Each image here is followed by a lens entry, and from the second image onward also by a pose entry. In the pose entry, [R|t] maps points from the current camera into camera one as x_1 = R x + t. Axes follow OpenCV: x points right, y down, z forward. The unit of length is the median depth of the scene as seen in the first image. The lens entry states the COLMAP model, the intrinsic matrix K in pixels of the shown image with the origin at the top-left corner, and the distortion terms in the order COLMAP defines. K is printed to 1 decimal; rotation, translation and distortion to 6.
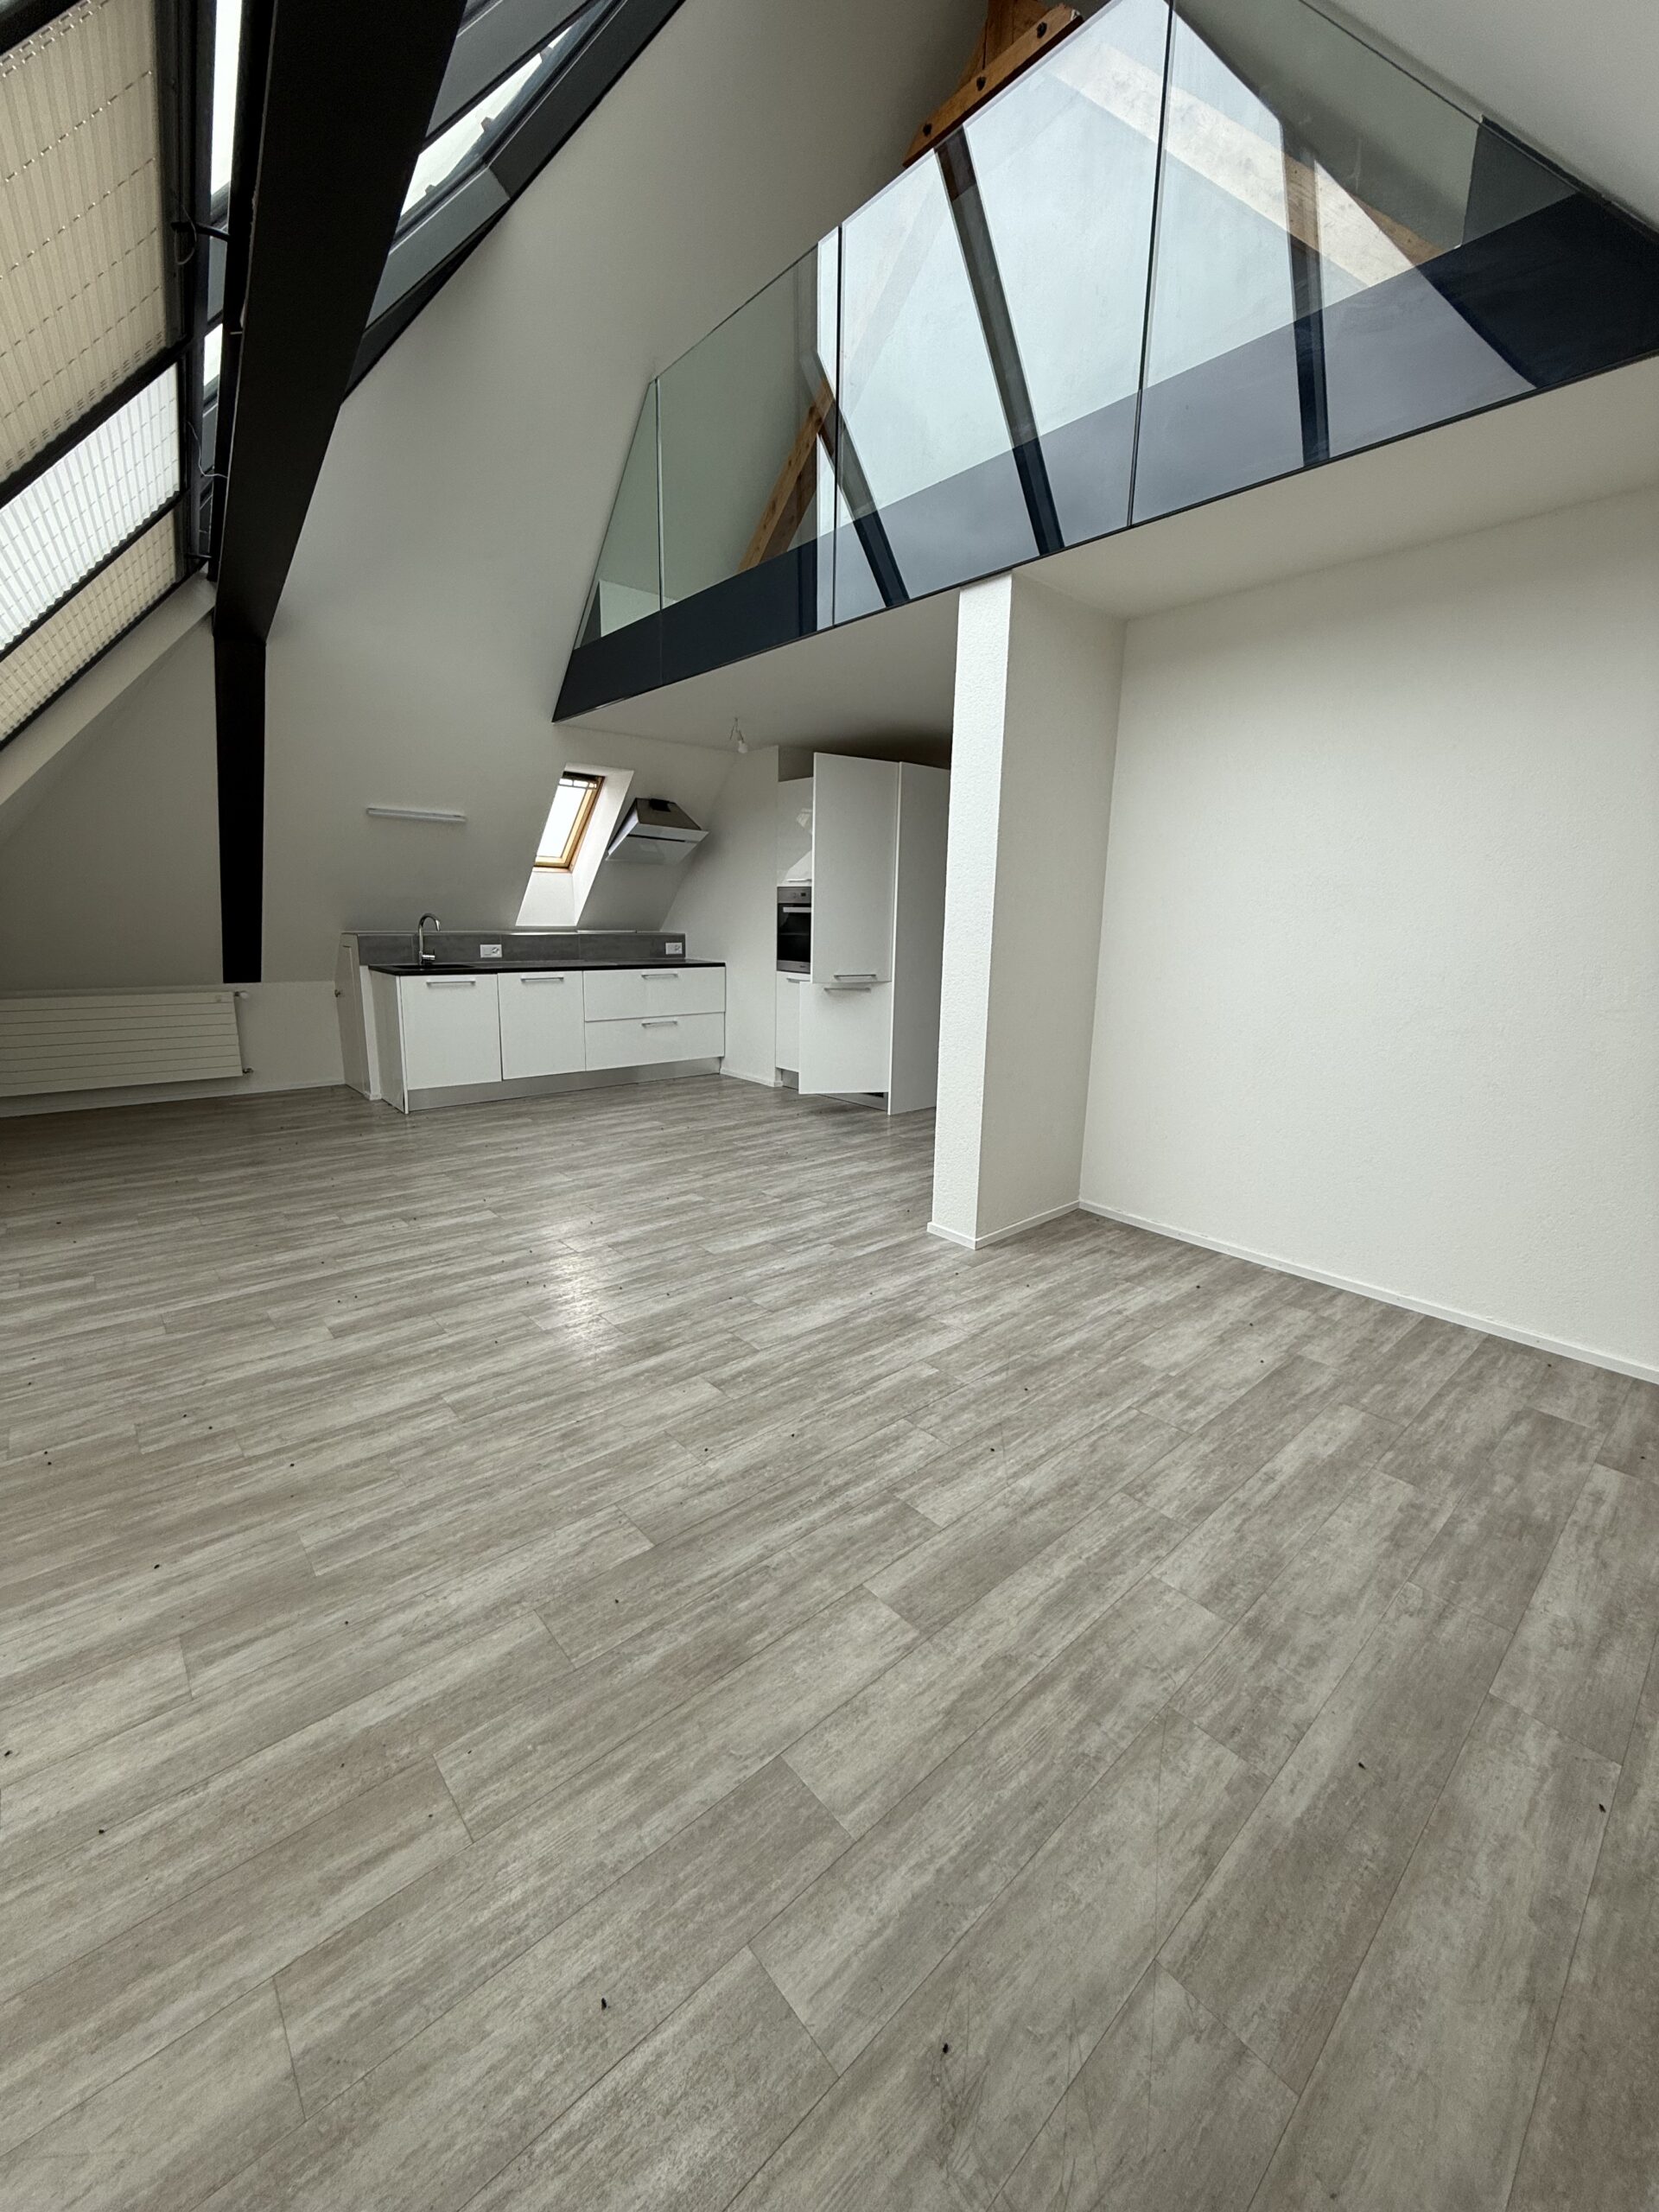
lens RADIAL K [[880.2, 0, 829.1], [0, 880.2, 1100.6], [0, 0, 1]] dist [0.000317, 0.000008]
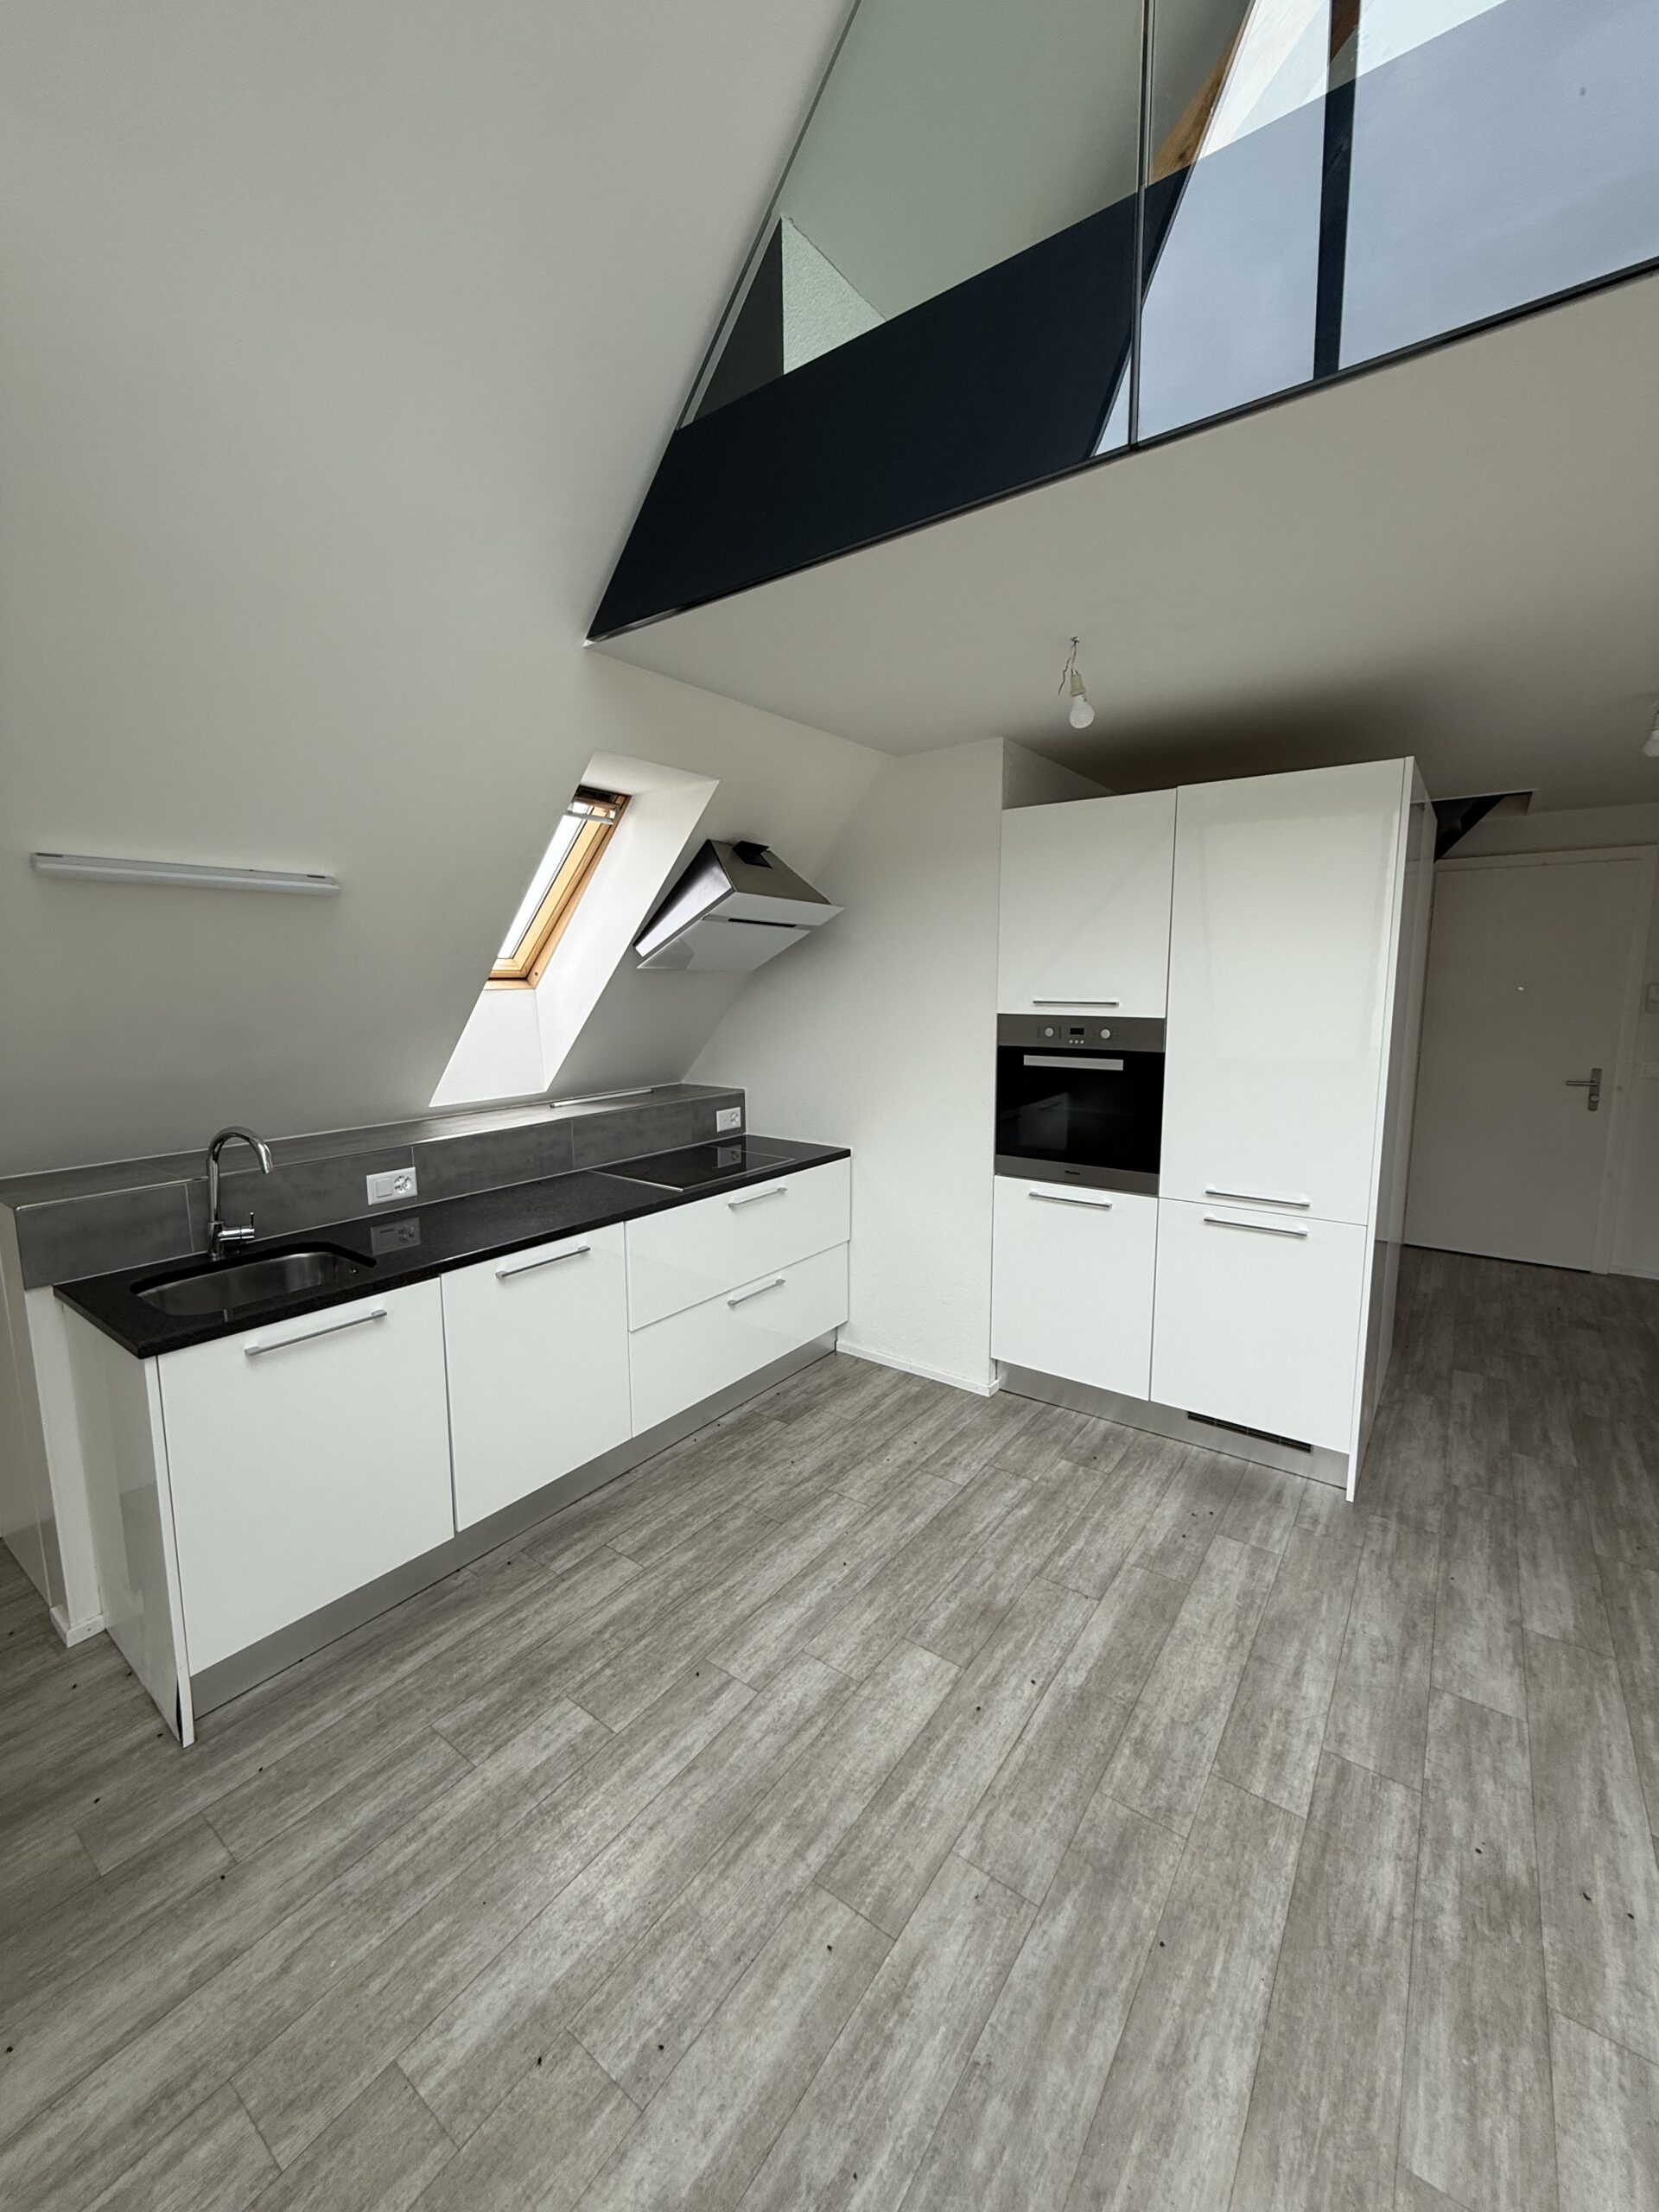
lens RADIAL K [[883.2, 0, 829.3], [0, 883.2, 1096.2], [0, 0, 1]] dist [-0.000704, 0.000290]
pose [[0.975943, -0.053557, 0.211346, -0.502612], [0.068350, 0.995650, -0.063314, -0.325570], [-0.207035, 0.076237, 0.975359, 1.013669]]
